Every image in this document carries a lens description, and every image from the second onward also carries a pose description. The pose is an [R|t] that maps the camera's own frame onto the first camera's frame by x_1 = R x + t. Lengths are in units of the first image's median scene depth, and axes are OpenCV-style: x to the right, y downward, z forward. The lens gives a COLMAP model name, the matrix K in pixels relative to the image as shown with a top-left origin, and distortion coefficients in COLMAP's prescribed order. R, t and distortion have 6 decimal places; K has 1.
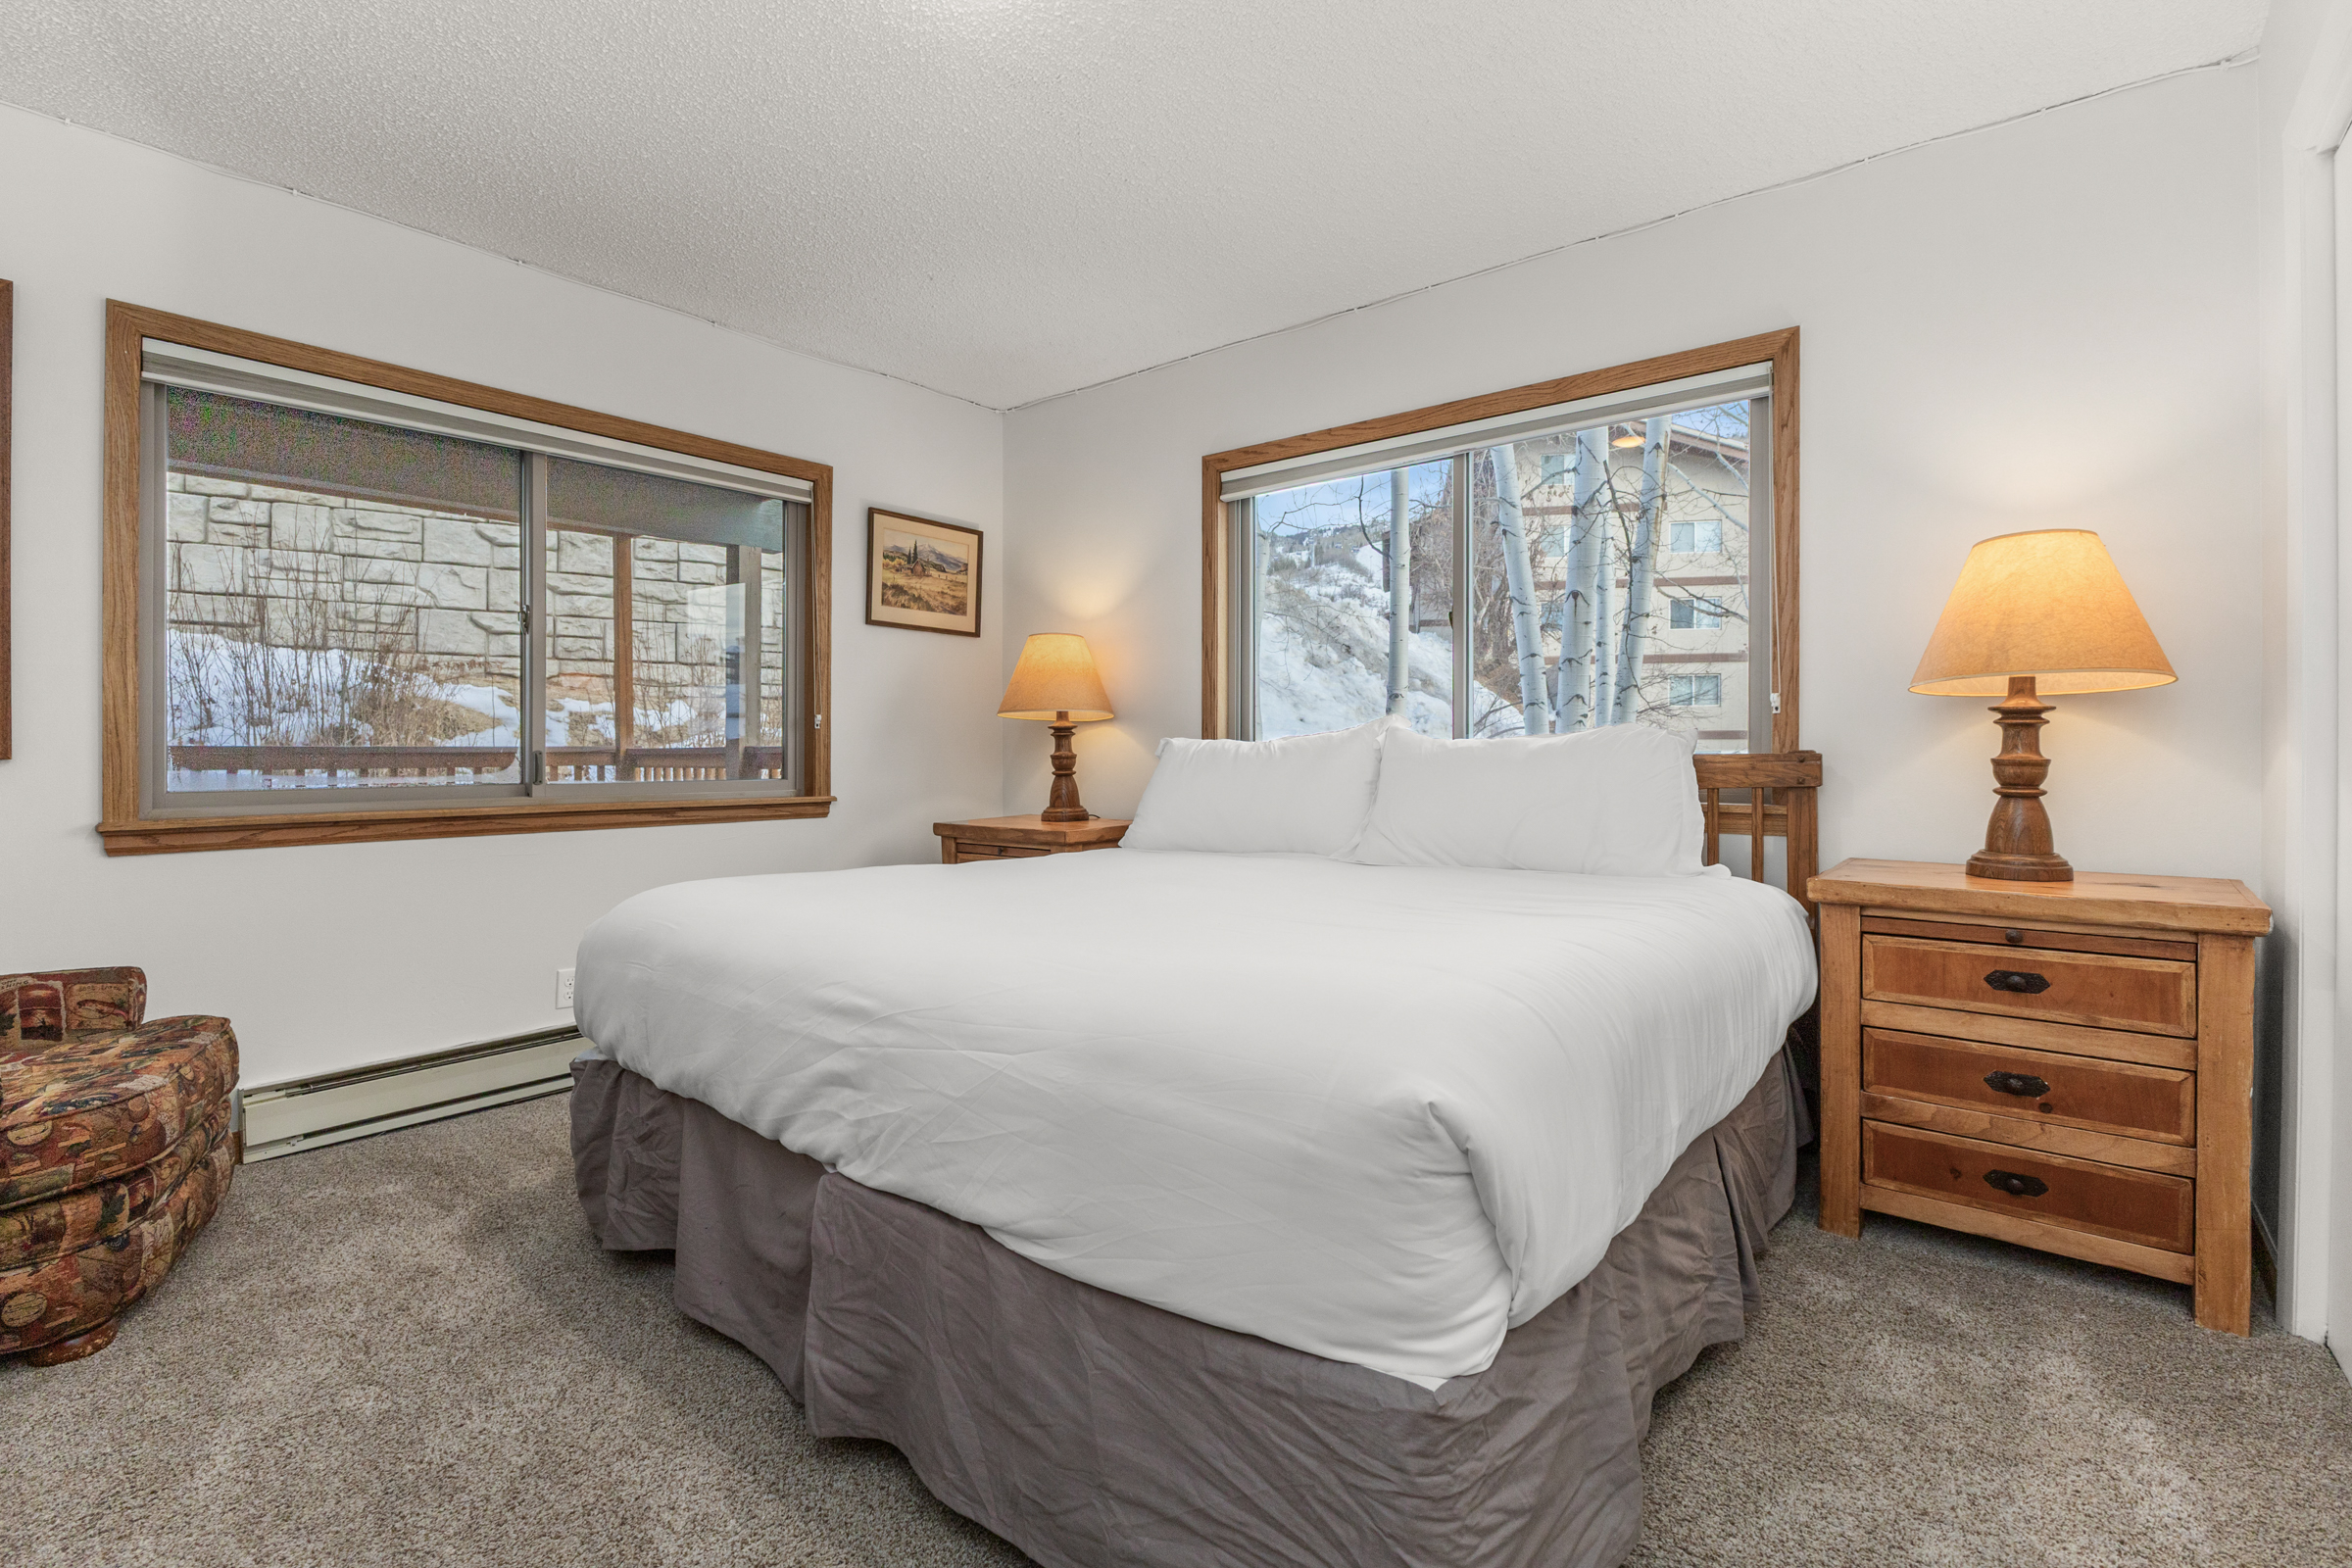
lens RADIAL K [[1074.6, 0, 1177.6], [0, 1074.6, 749.7], [0, 0, 1]] dist [-0.000737, -0.000106]
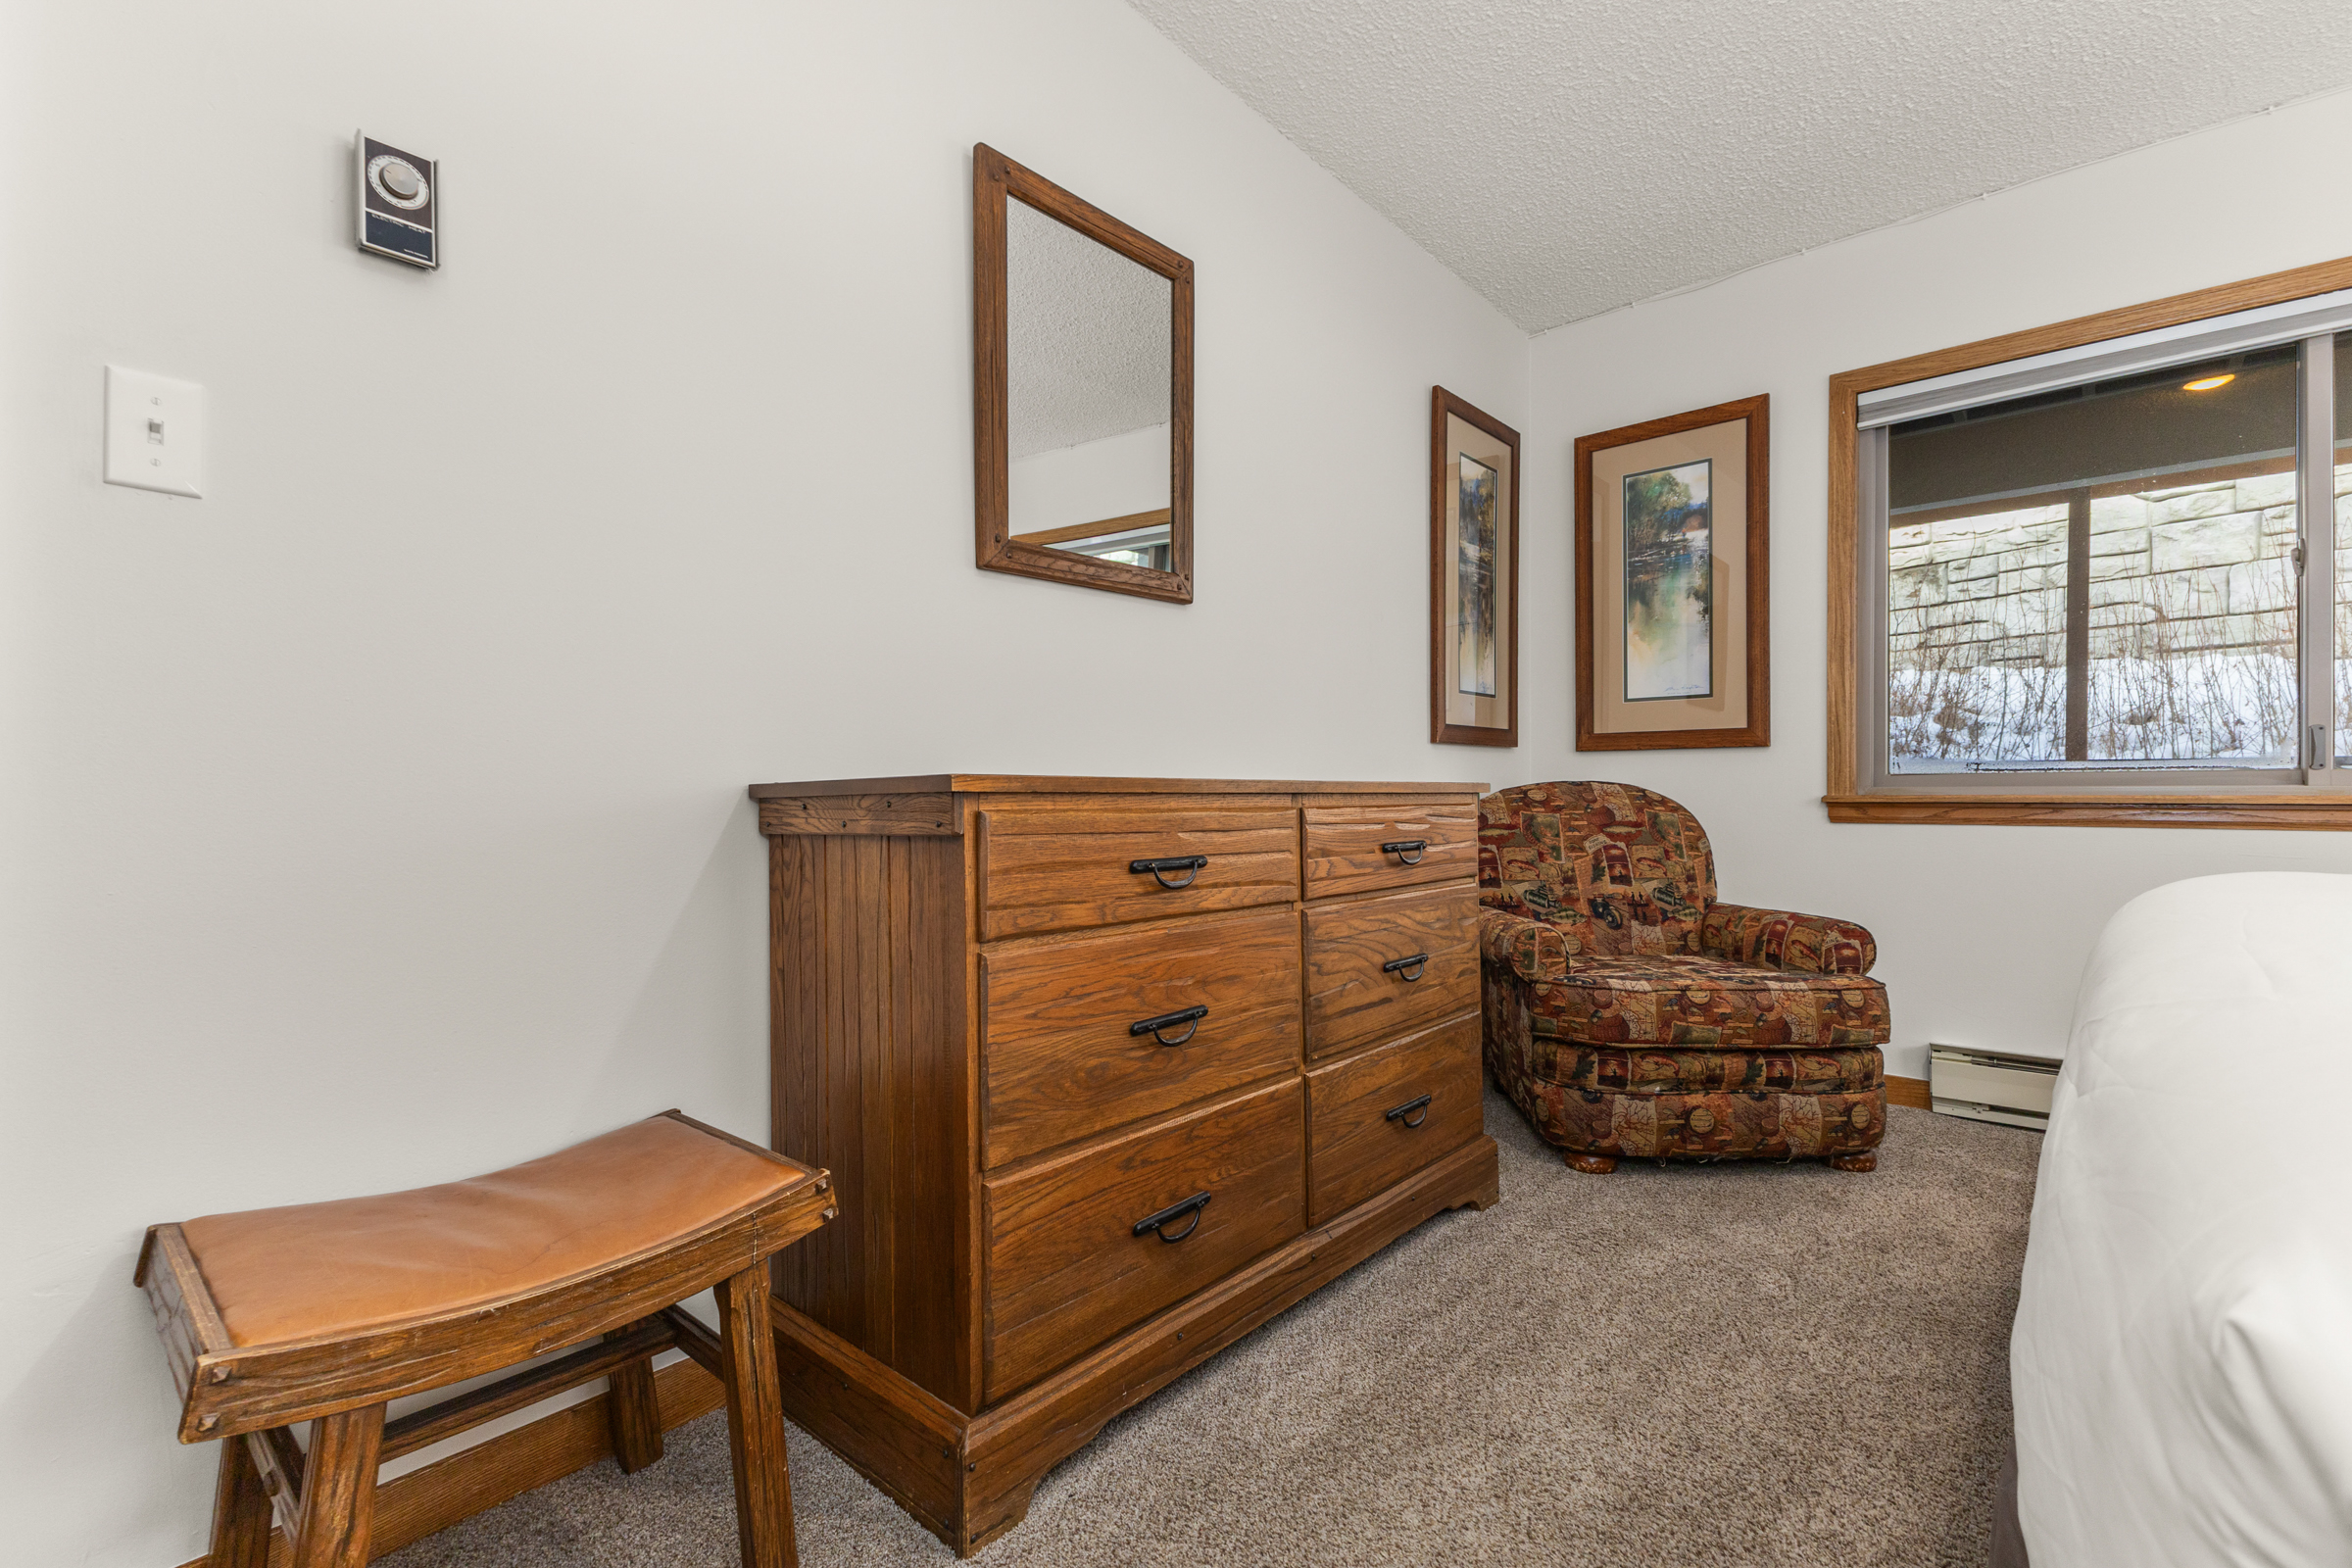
lens RADIAL K [[1030.7, 0, 1173.7], [0, 1030.7, 797.1], [0, 0, 1]] dist [0.014560, 0.000283]
pose [[-0.046751, -0.000697, -0.998906, 0.152626], [-0.001212, 0.999999, -0.000641, 0.044977], [0.998906, 0.001181, -0.046752, 0.185436]]
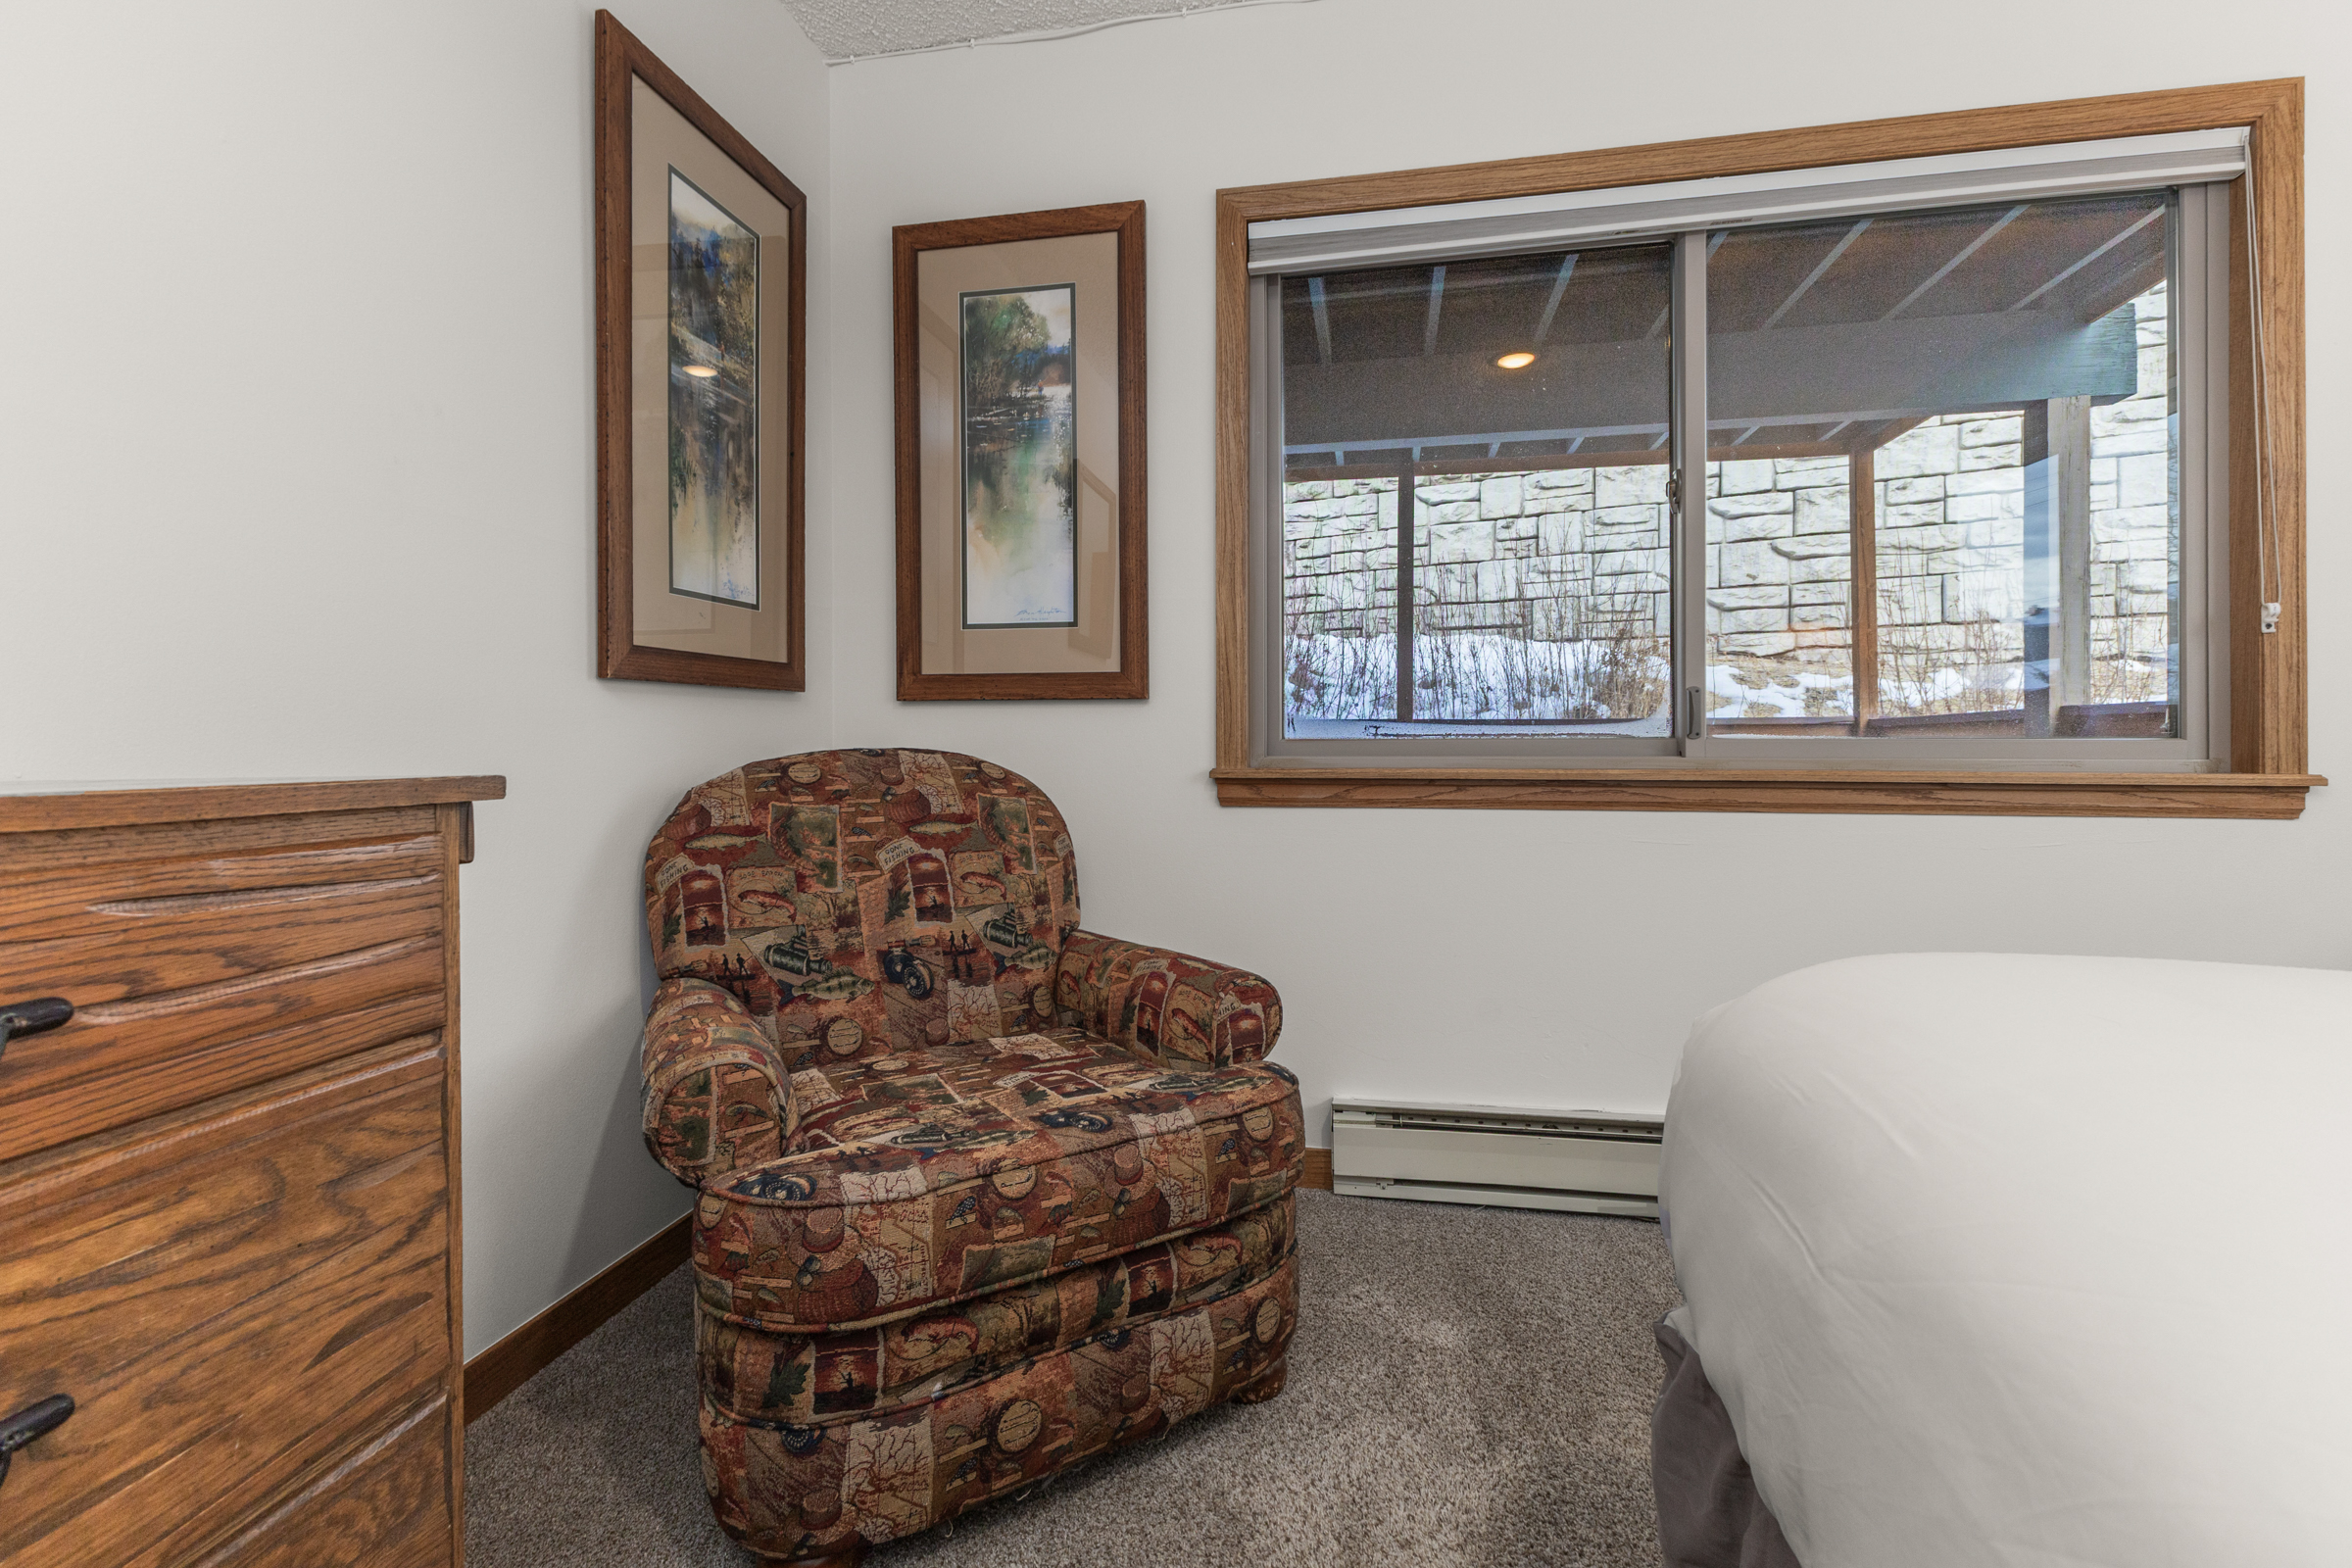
lens RADIAL K [[1016.9, 0, 1171.3], [0, 1016.9, 742.6], [0, 0, 1]] dist [-0.002524, -0.000105]
pose [[0.464264, -0.002906, -0.885692, -0.161913], [0.000380, 0.999995, -0.003082, 0.030572], [0.885697, 0.001095, 0.464263, 0.356971]]
